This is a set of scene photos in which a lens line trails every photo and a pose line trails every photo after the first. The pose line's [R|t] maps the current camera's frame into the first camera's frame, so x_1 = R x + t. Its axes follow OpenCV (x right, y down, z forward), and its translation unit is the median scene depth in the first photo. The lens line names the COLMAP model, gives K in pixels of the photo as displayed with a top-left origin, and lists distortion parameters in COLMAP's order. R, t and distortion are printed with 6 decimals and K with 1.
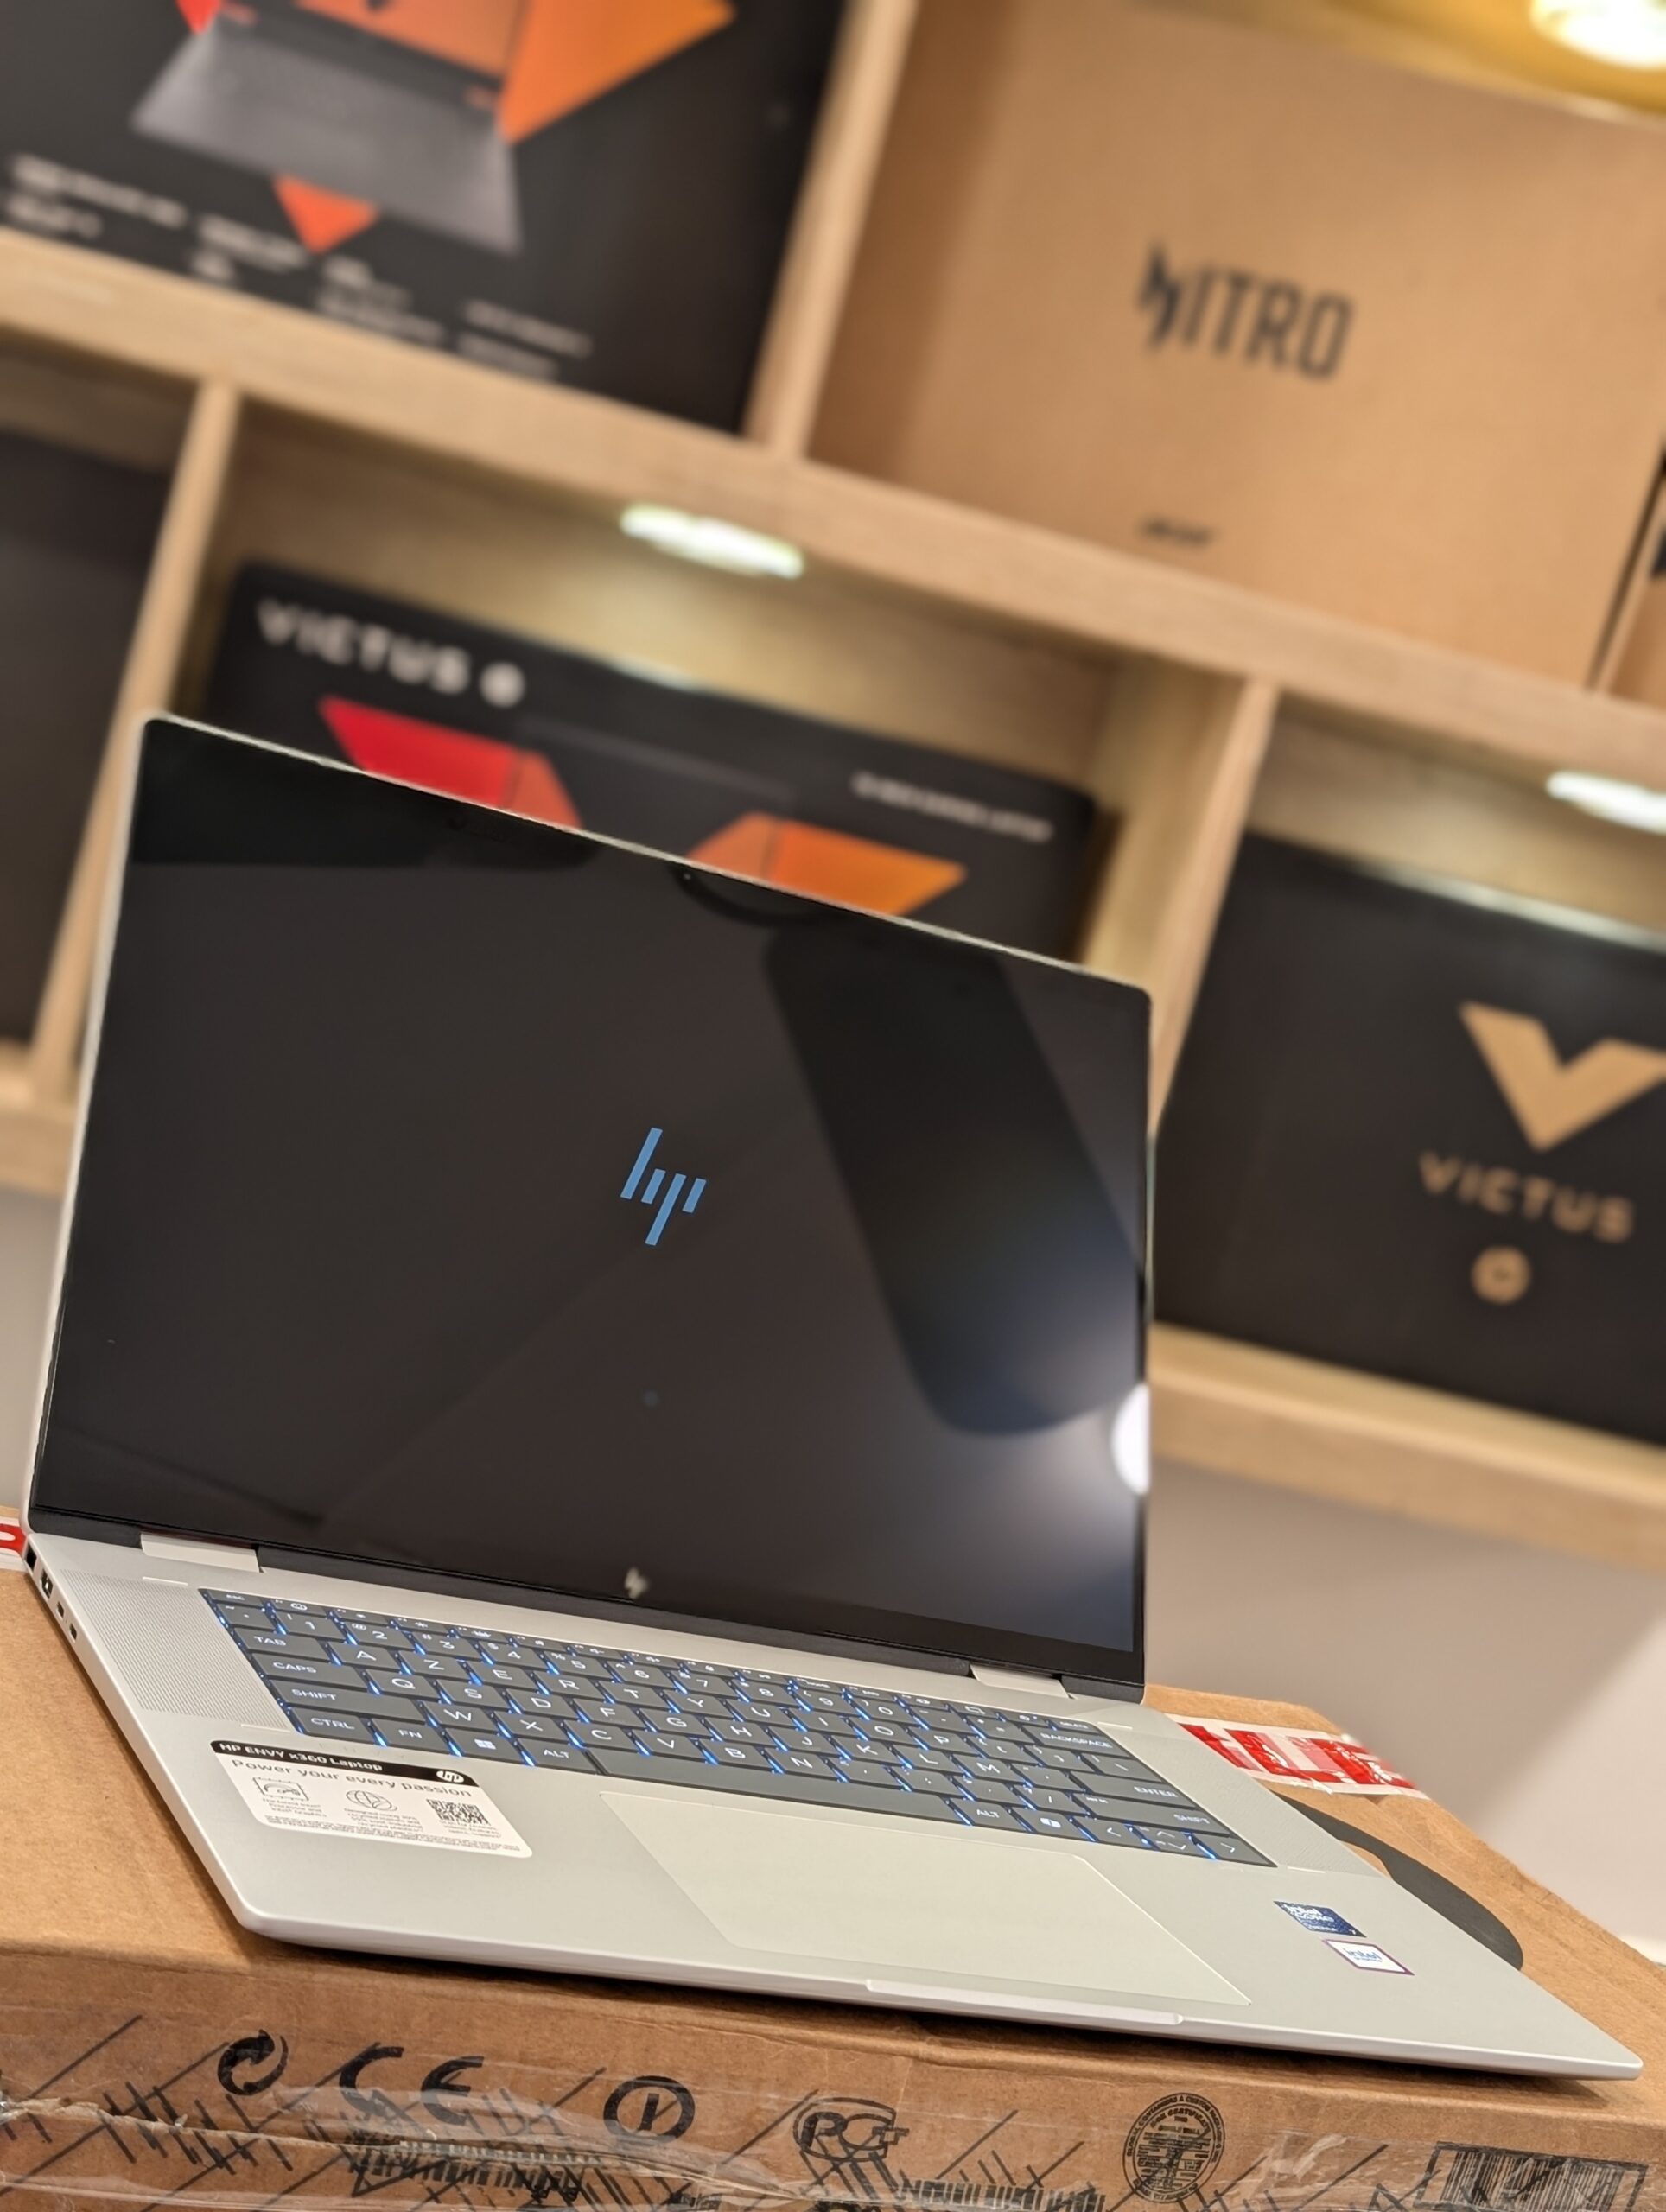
lens RADIAL K [[3599.0, 0, 828.9], [0, 3599.0, 1101.1], [0, 0, 1]] dist [0.140041, -0.634081]
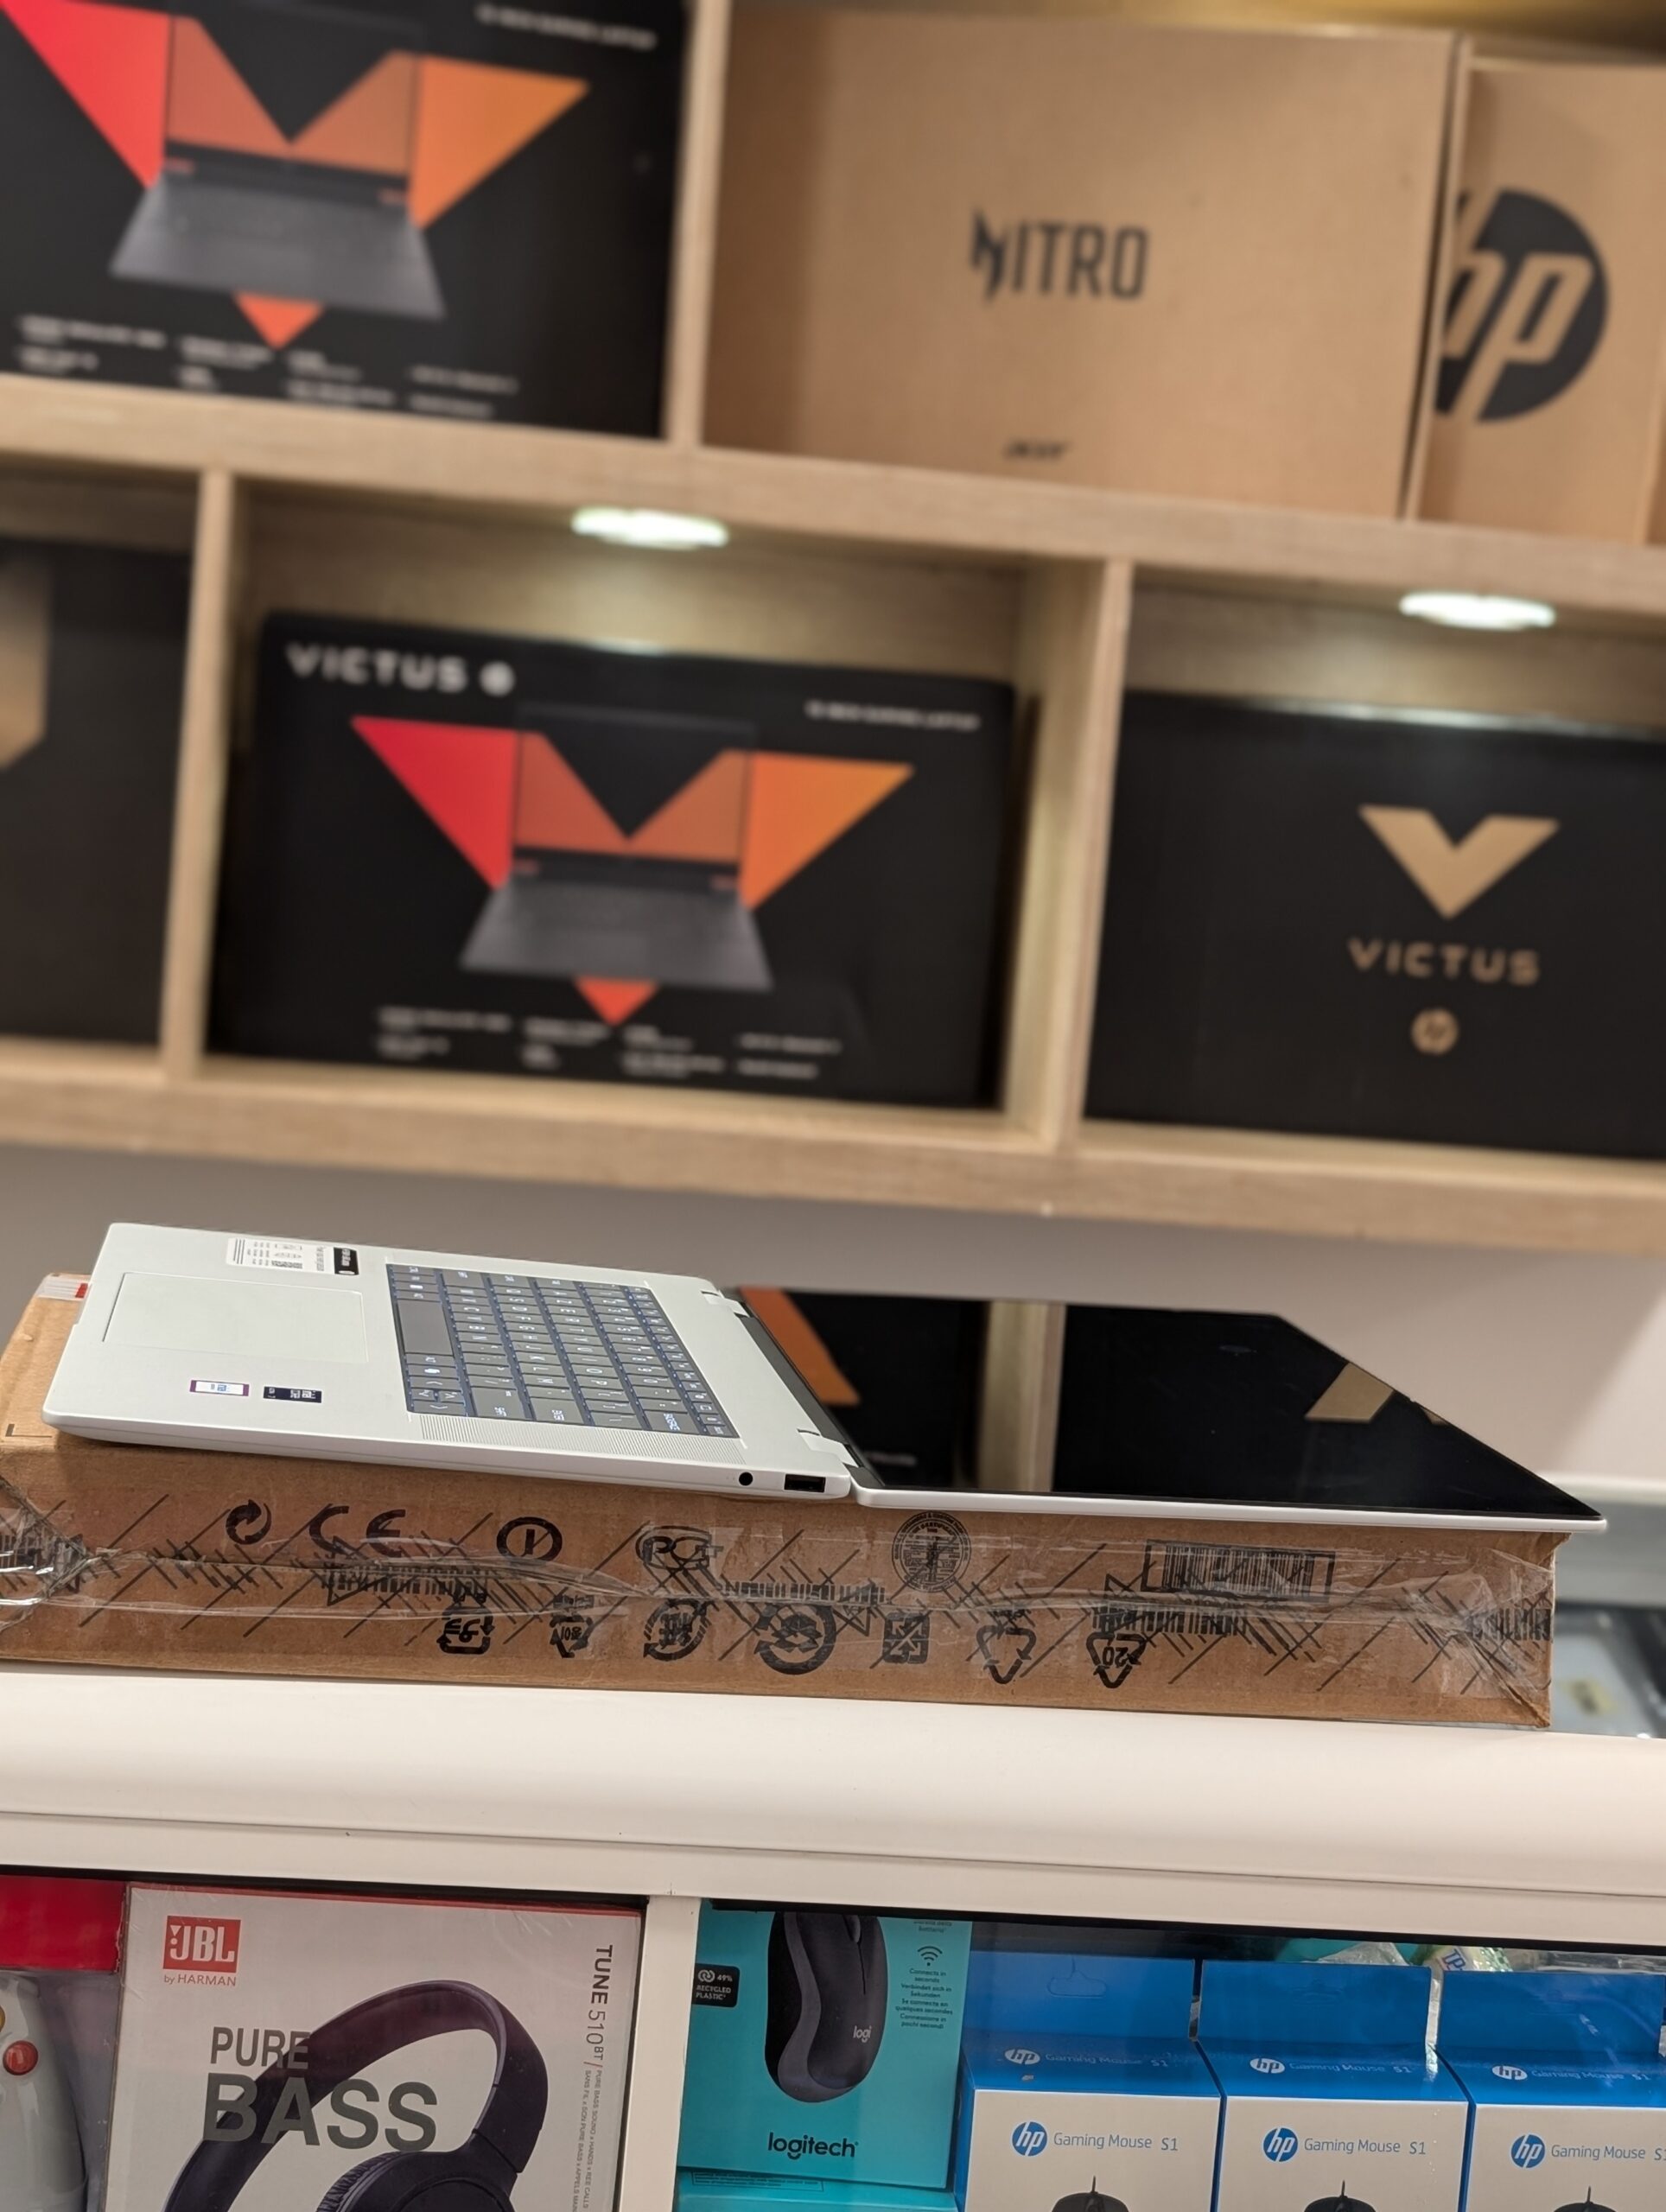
lens RADIAL K [[3599.0, 0, 828.9], [0, 3599.0, 1101.1], [0, 0, 1]] dist [0.140041, -0.634081]
pose [[0.983385, -0.167790, -0.069293, 0.159539], [0.167853, 0.985800, -0.004956, 0.096446], [0.069140, -0.006757, 0.997584, -0.374650]]
